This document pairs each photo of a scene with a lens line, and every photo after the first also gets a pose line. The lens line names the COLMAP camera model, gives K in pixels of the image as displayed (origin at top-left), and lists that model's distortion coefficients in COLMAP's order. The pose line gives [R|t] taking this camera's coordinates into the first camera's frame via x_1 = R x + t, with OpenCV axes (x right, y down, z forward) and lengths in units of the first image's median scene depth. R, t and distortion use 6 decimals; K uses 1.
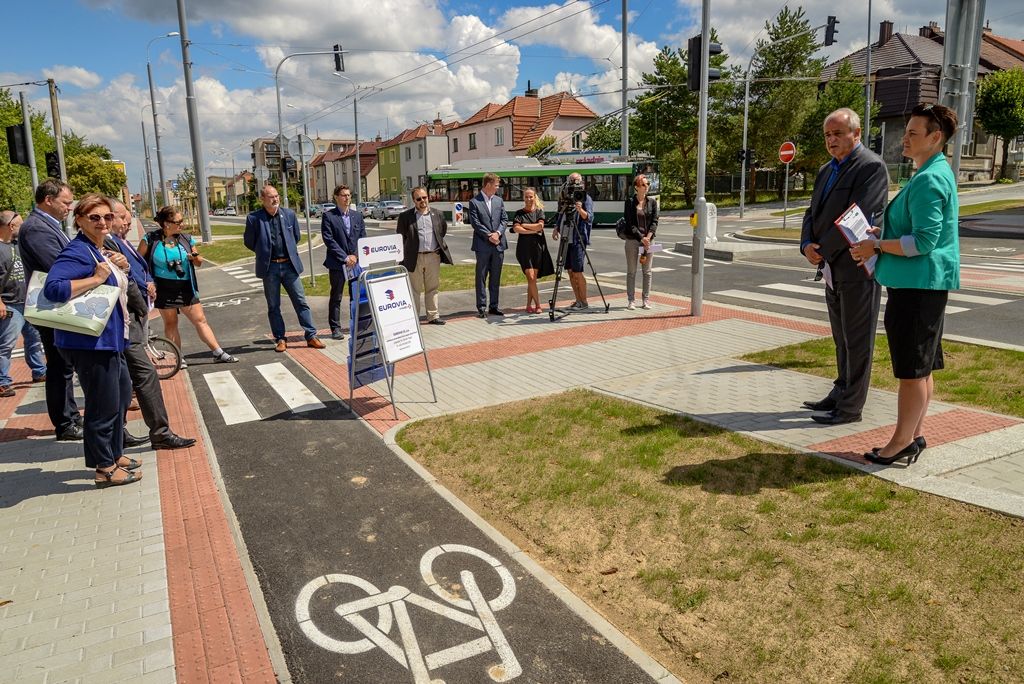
lens RADIAL K [[703.7, 0, 514.4], [0, 703.7, 344.3], [0, 0, 1]] dist [-0.039231, -0.000727]
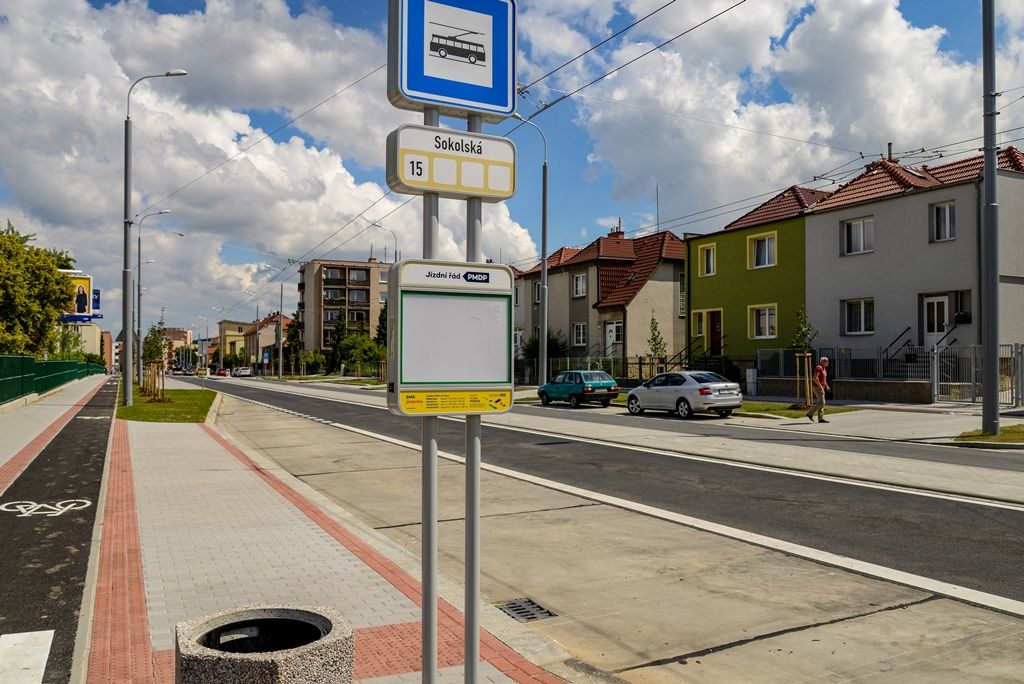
lens RADIAL K [[827.3, 0, 507.7], [0, 827.3, 346.0], [0, 0, 1]] dist [-0.034477, 0.000393]
pose [[0.998285, 0.022312, -0.054115, -0.401347], [-0.033690, 0.975035, -0.219481, -0.160391], [0.047867, 0.220928, 0.974115, 0.793086]]
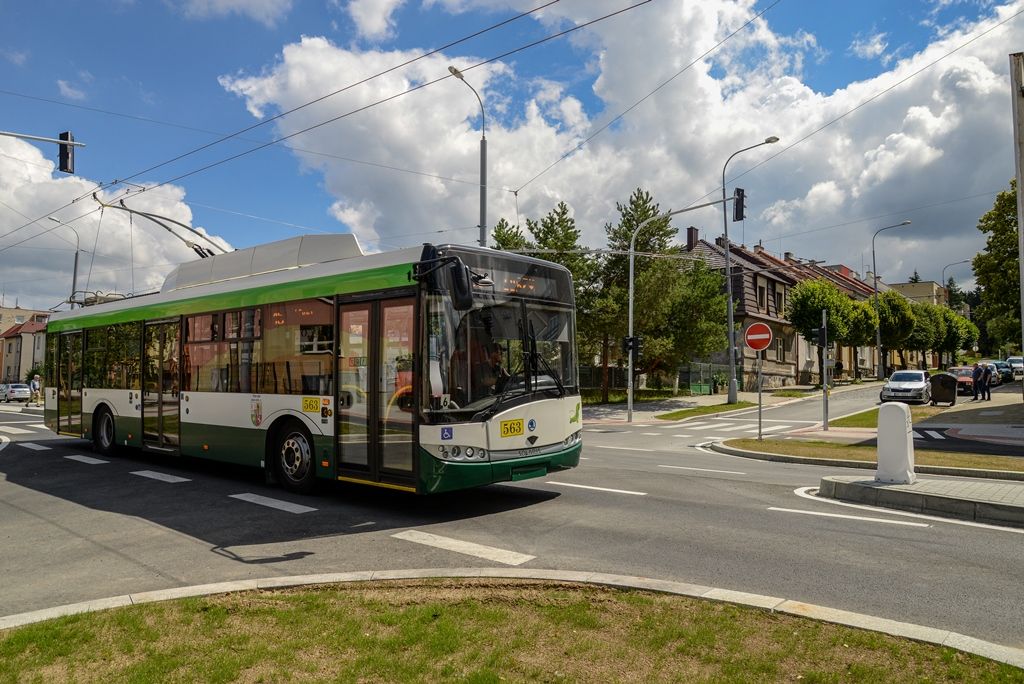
lens RADIAL K [[703.7, 0, 512.6], [0, 703.7, 347.8], [0, 0, 1]] dist [-0.039231, -0.000727]
pose [[0.934024, 0.058495, 0.352389, -0.047629], [0.038489, 0.964277, -0.262084, -0.036042], [-0.355131, 0.258356, 0.898406, 0.192713]]
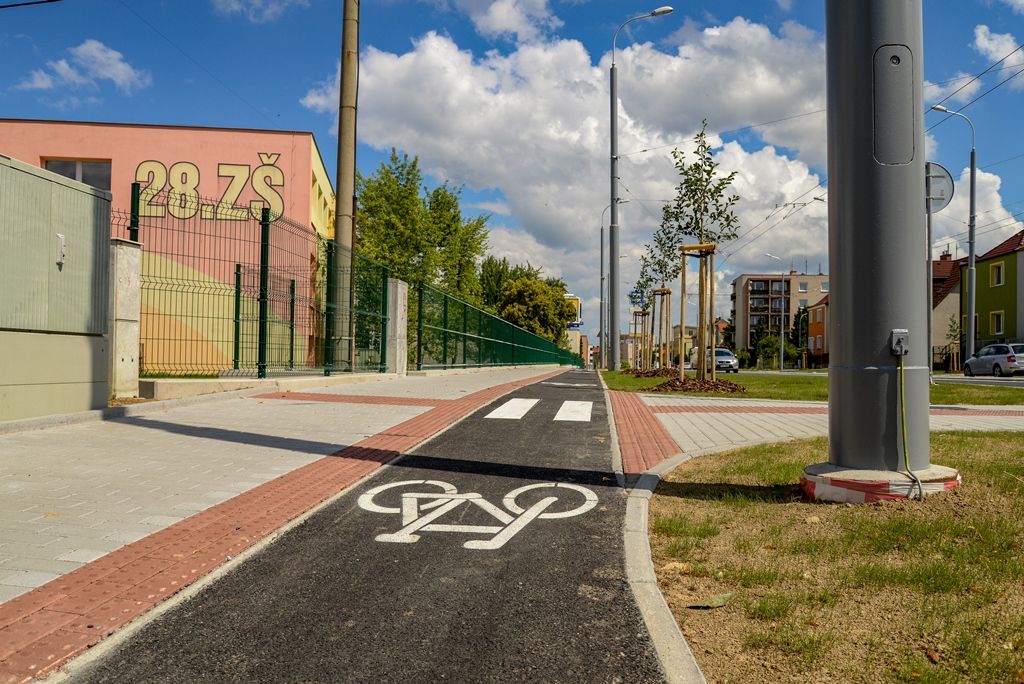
lens RADIAL K [[827.3, 0, 514.1], [0, 827.3, 341.1], [0, 0, 1]] dist [-0.034477, 0.000393]
pose [[0.830319, 0.019096, -0.556961, -0.180820], [-0.143920, 0.972858, -0.181201, -0.058619], [0.538384, 0.230612, 0.810531, 0.380324]]
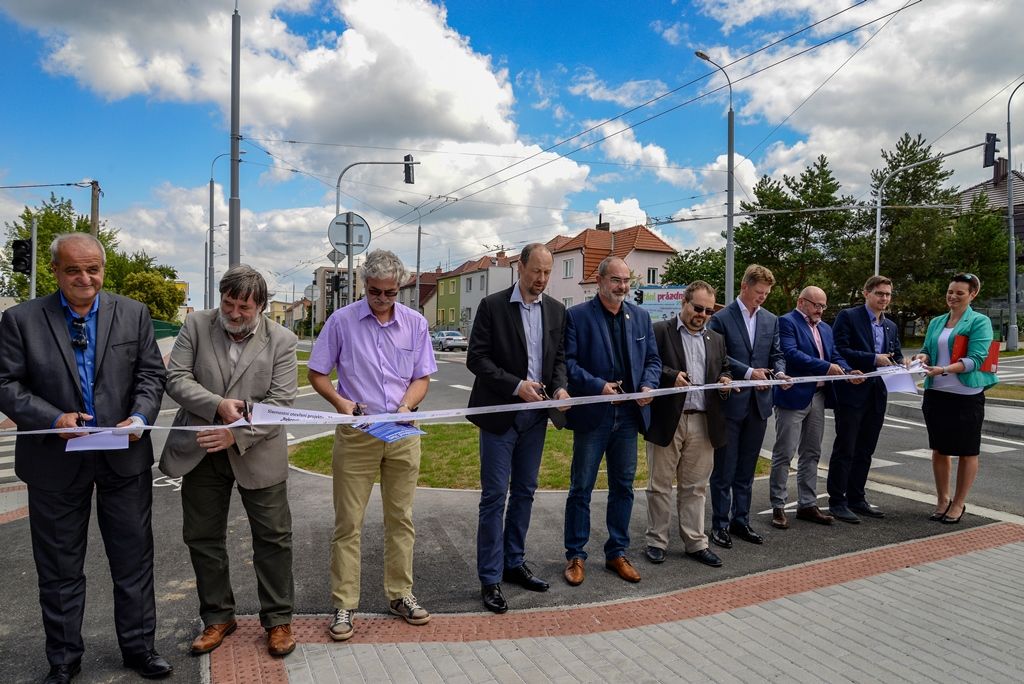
lens RADIAL K [[703.7, 0, 508.6], [0, 703.7, 342.4], [0, 0, 1]] dist [-0.039231, -0.000727]
pose [[0.996119, 0.041441, -0.077646, -0.025527], [-0.055607, 0.980156, -0.190267, -0.016871], [0.068221, 0.193847, 0.978657, 0.096367]]
